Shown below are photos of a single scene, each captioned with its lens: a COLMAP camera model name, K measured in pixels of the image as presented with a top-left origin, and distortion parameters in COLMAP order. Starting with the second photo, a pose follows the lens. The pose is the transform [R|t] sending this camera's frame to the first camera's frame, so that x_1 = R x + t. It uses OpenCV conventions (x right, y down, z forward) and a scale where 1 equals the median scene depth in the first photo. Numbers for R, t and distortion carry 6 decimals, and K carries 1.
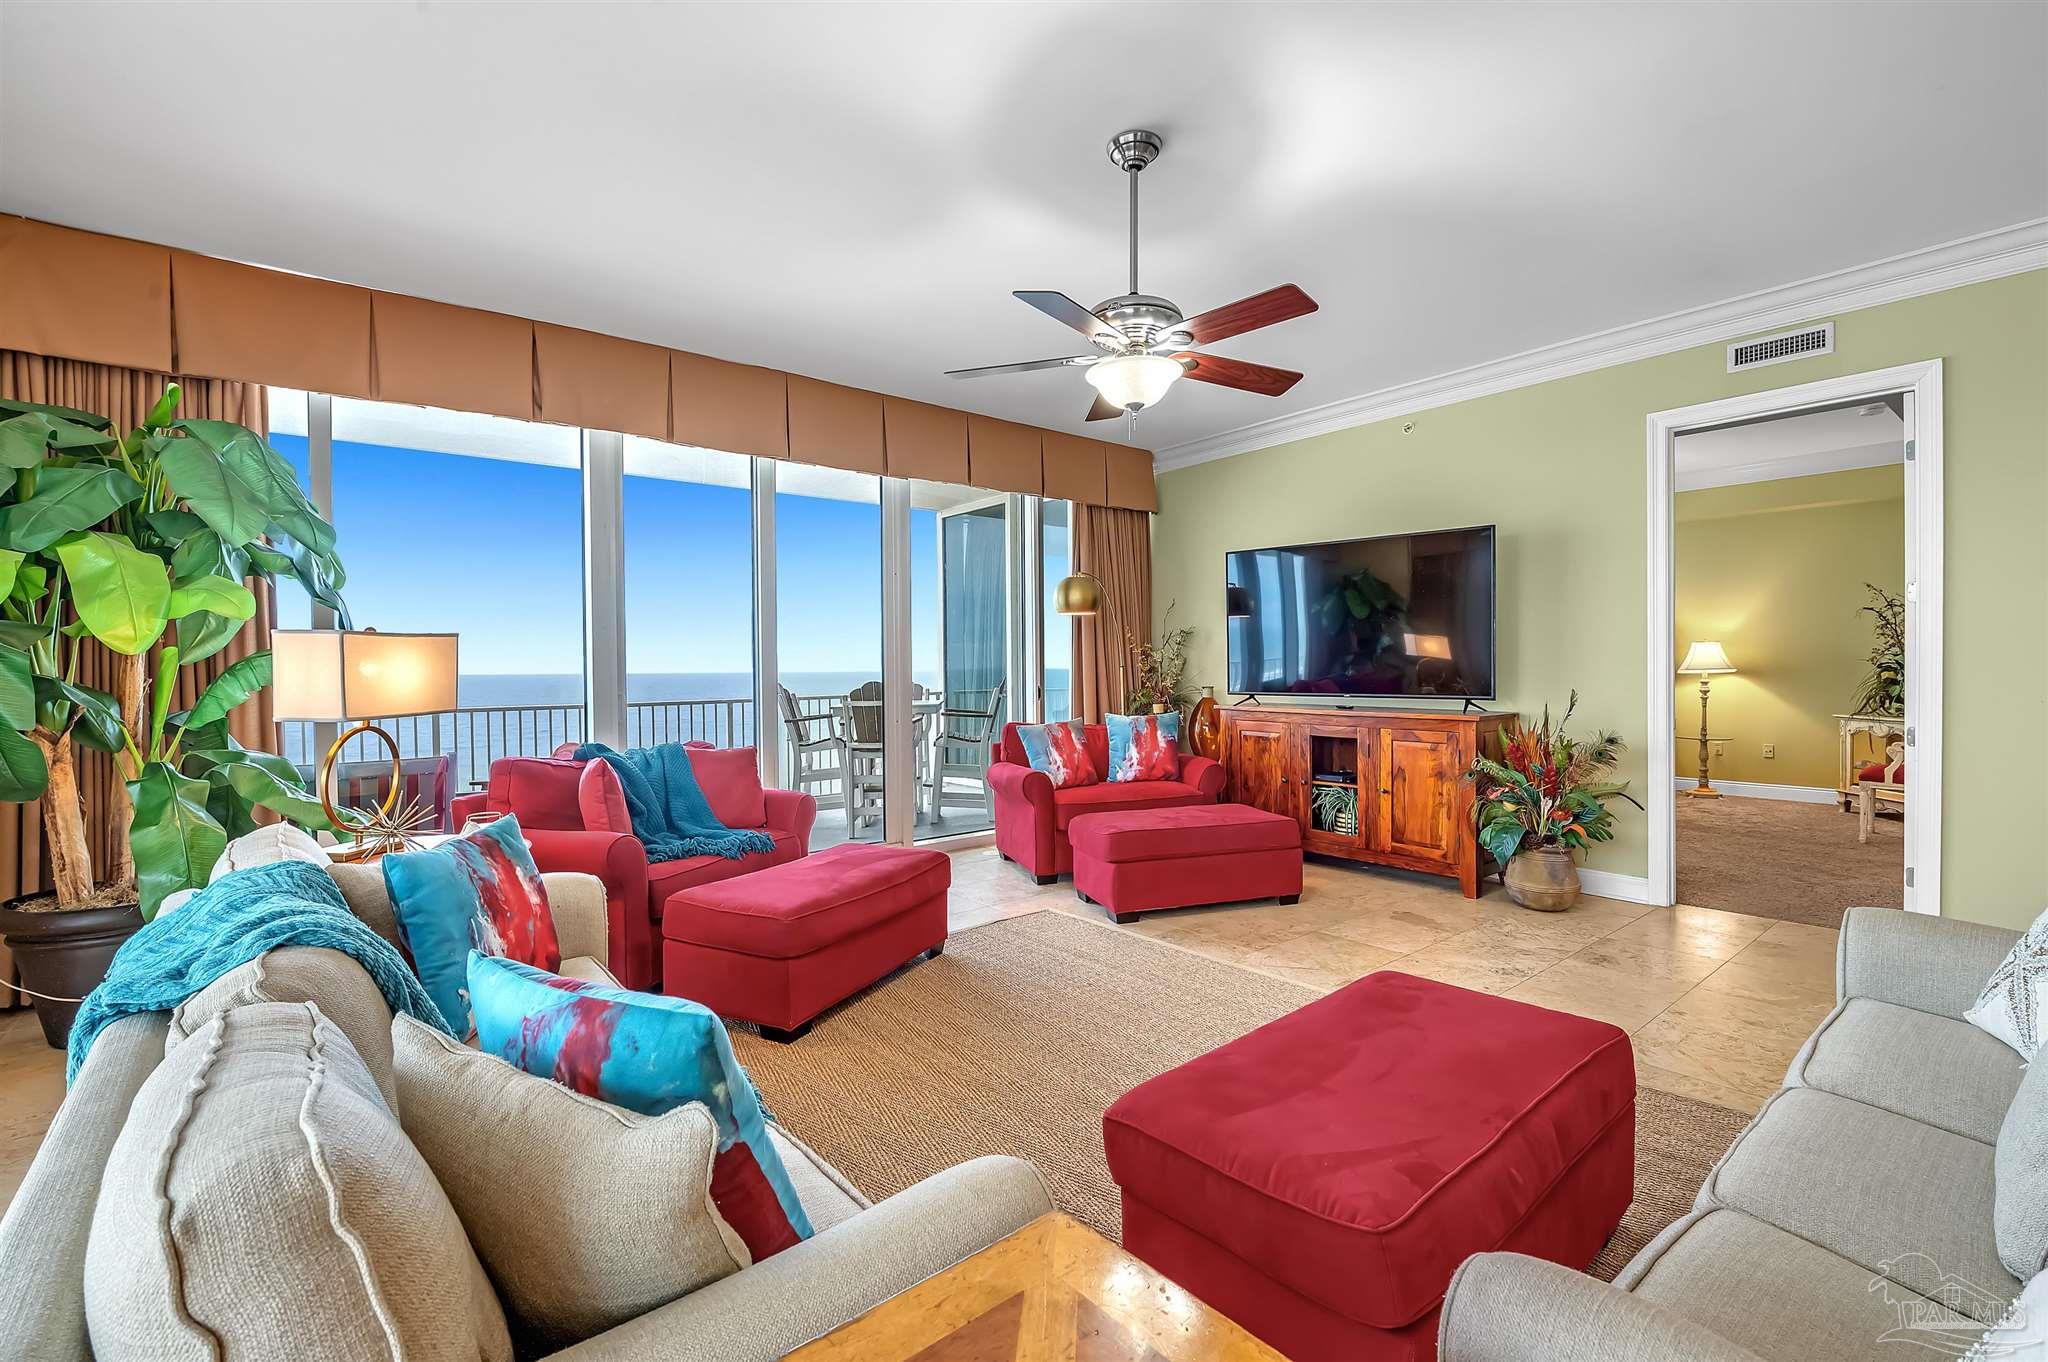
lens RADIAL K [[910.2, 0, 1010.3], [0, 910.2, 672.2], [0, 0, 1]] dist [0.000381, -0.000025]
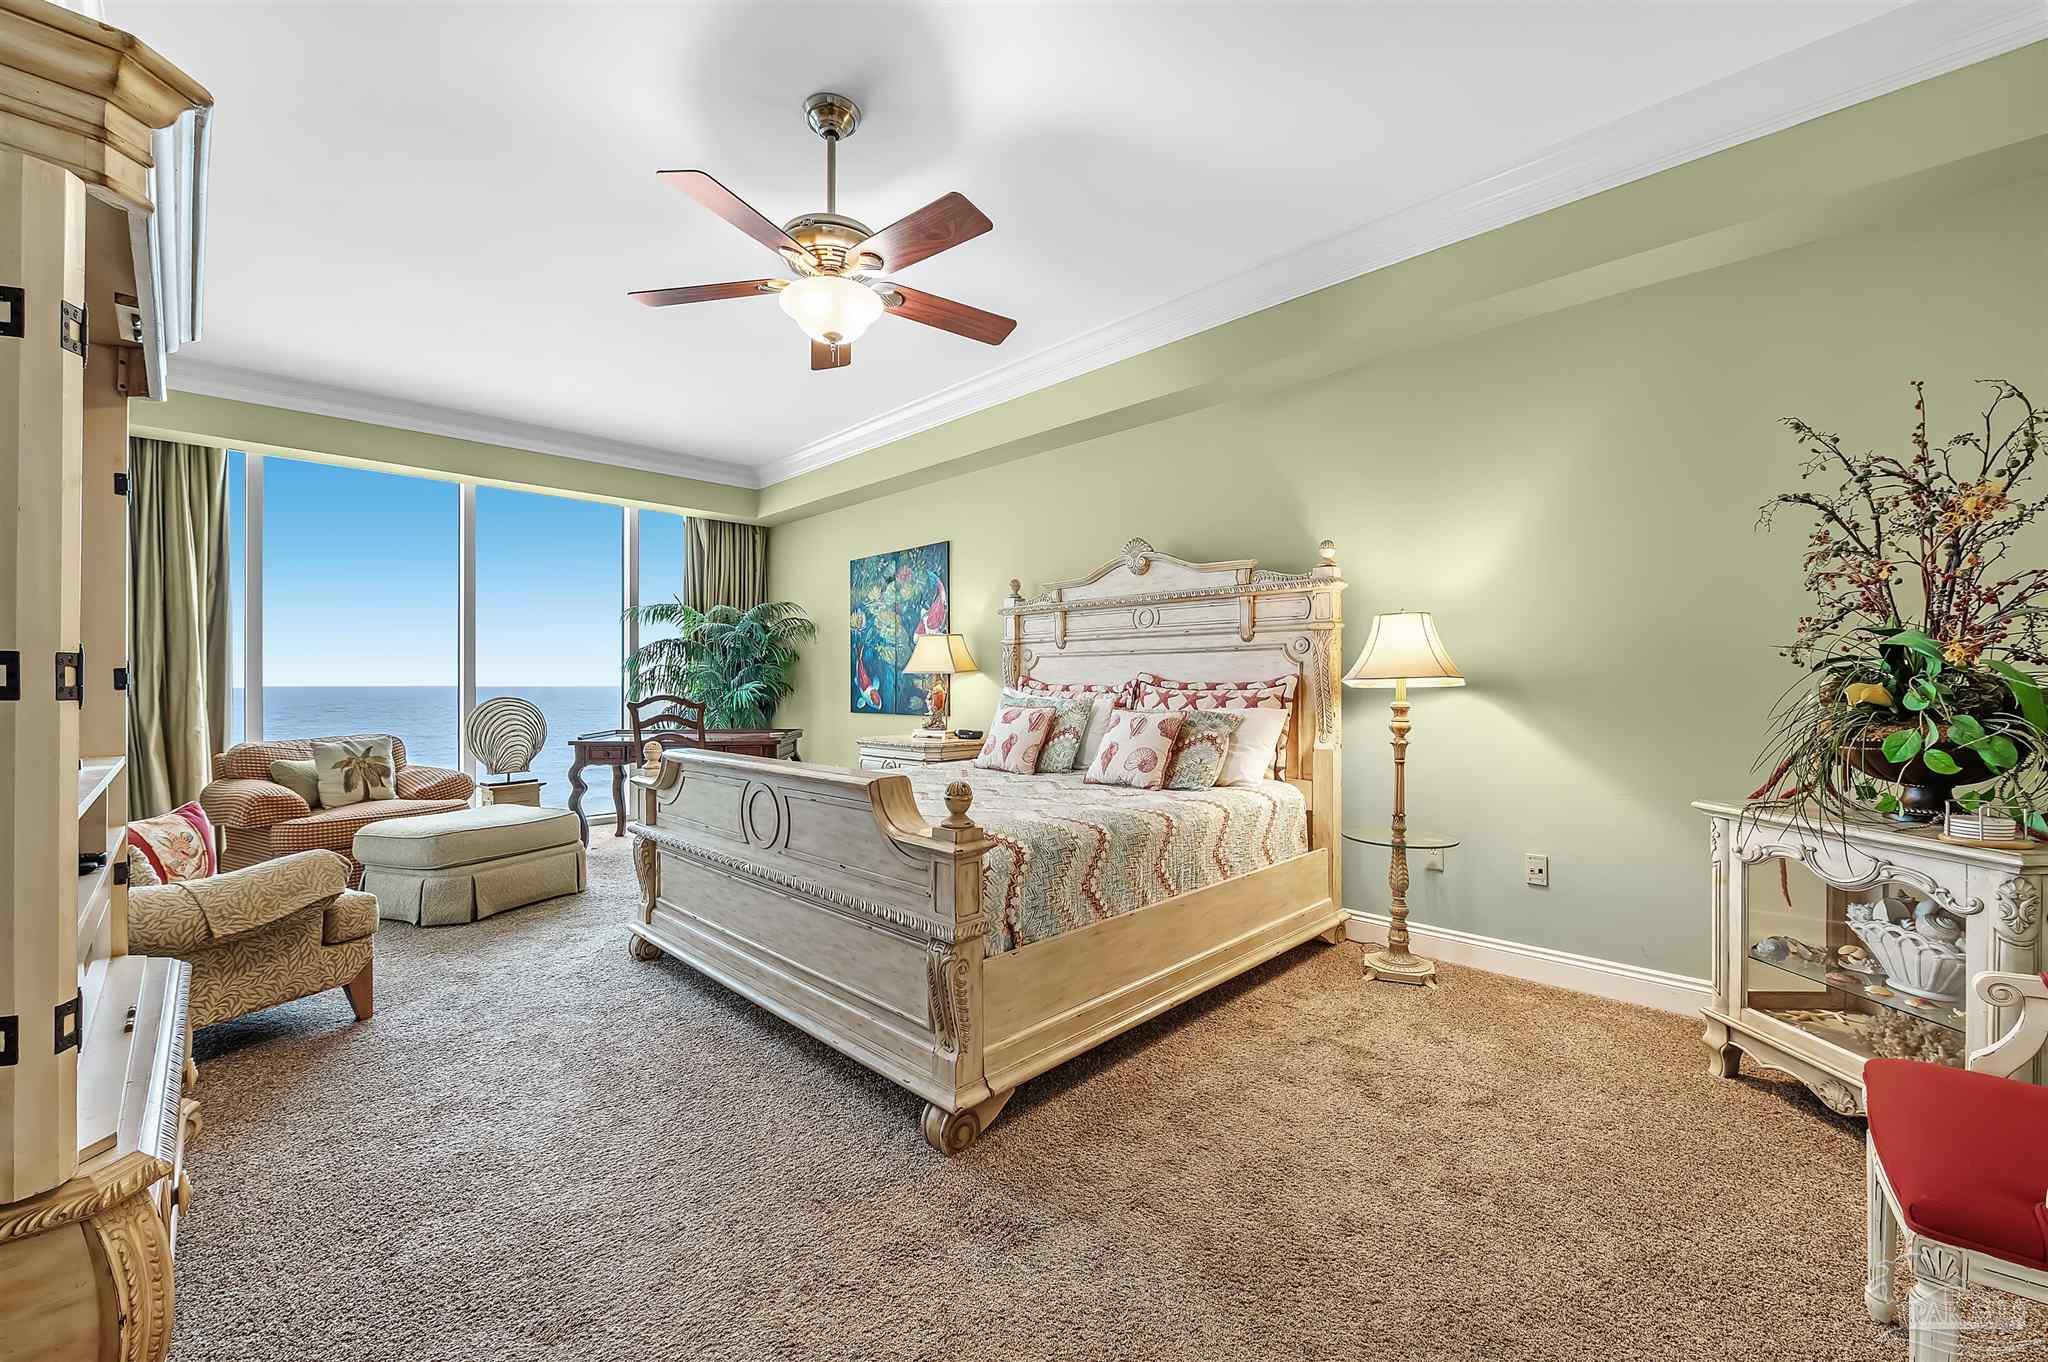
lens RADIAL K [[816.5, 0, 1024.0], [0, 816.5, 681.0], [0, 0, 1]] dist [-0.001756, -0.000191]
pose [[0.993311, 0.005823, 0.115326, 0.542022], [-0.004684, 0.999938, -0.010142, 0.002703], [-0.115378, 0.009534, 0.993276, 0.638176]]
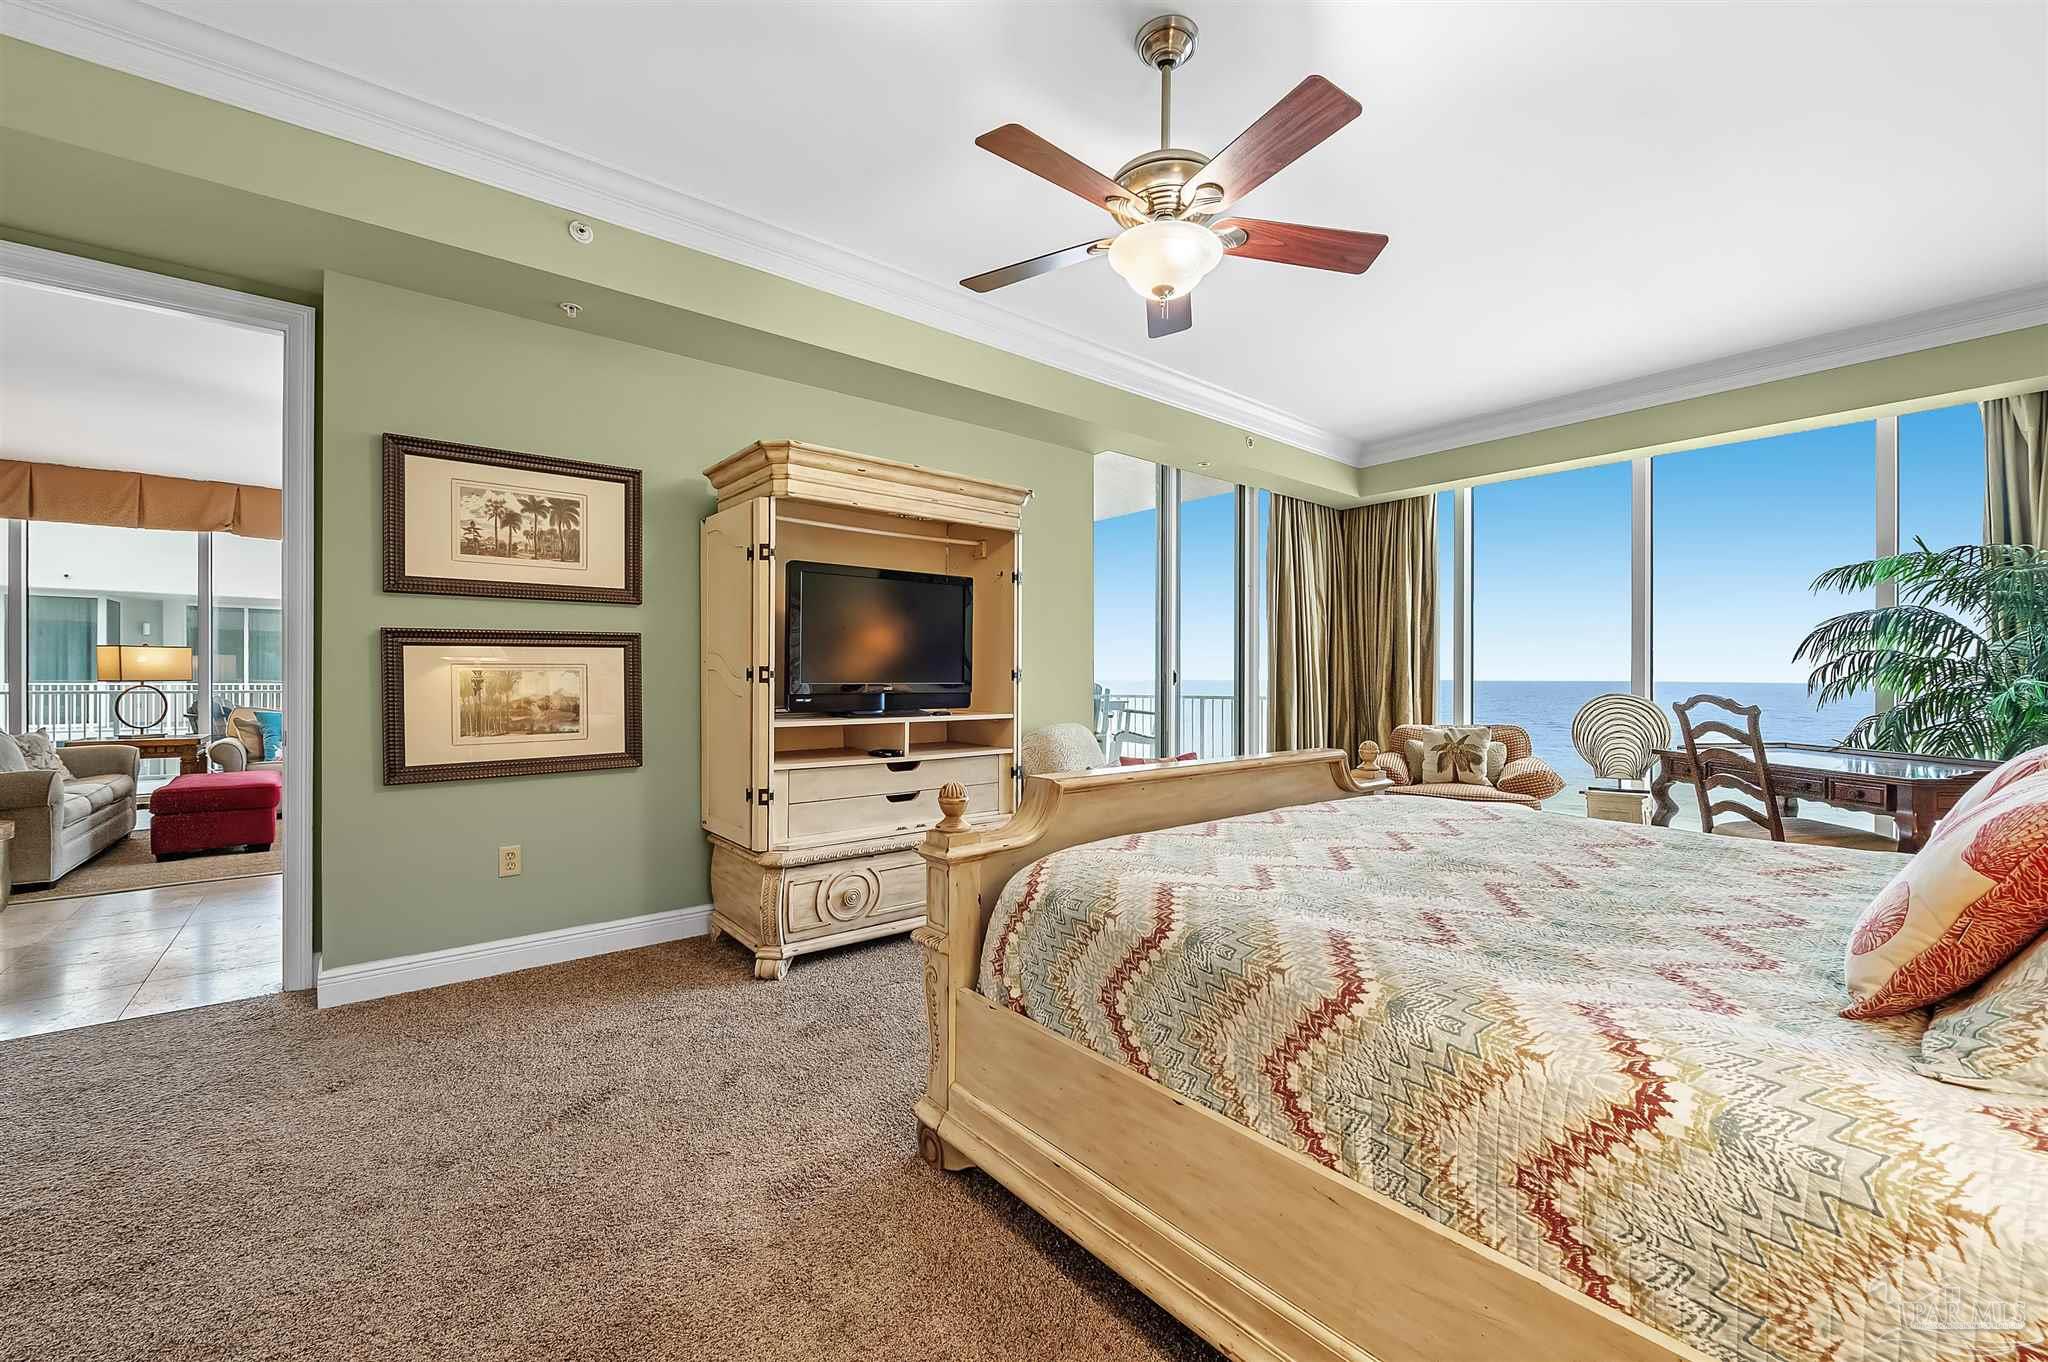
lens RADIAL K [[816.5, 0, 1024.0], [0, 816.5, 681.0], [0, 0, 1]] dist [-0.001756, -0.000191]
pose [[0.012647, 0.009287, -0.999877, 1.995307], [-0.007007, 0.999933, 0.009199, -0.015545], [0.999895, 0.006890, 0.012711, 2.244079]]
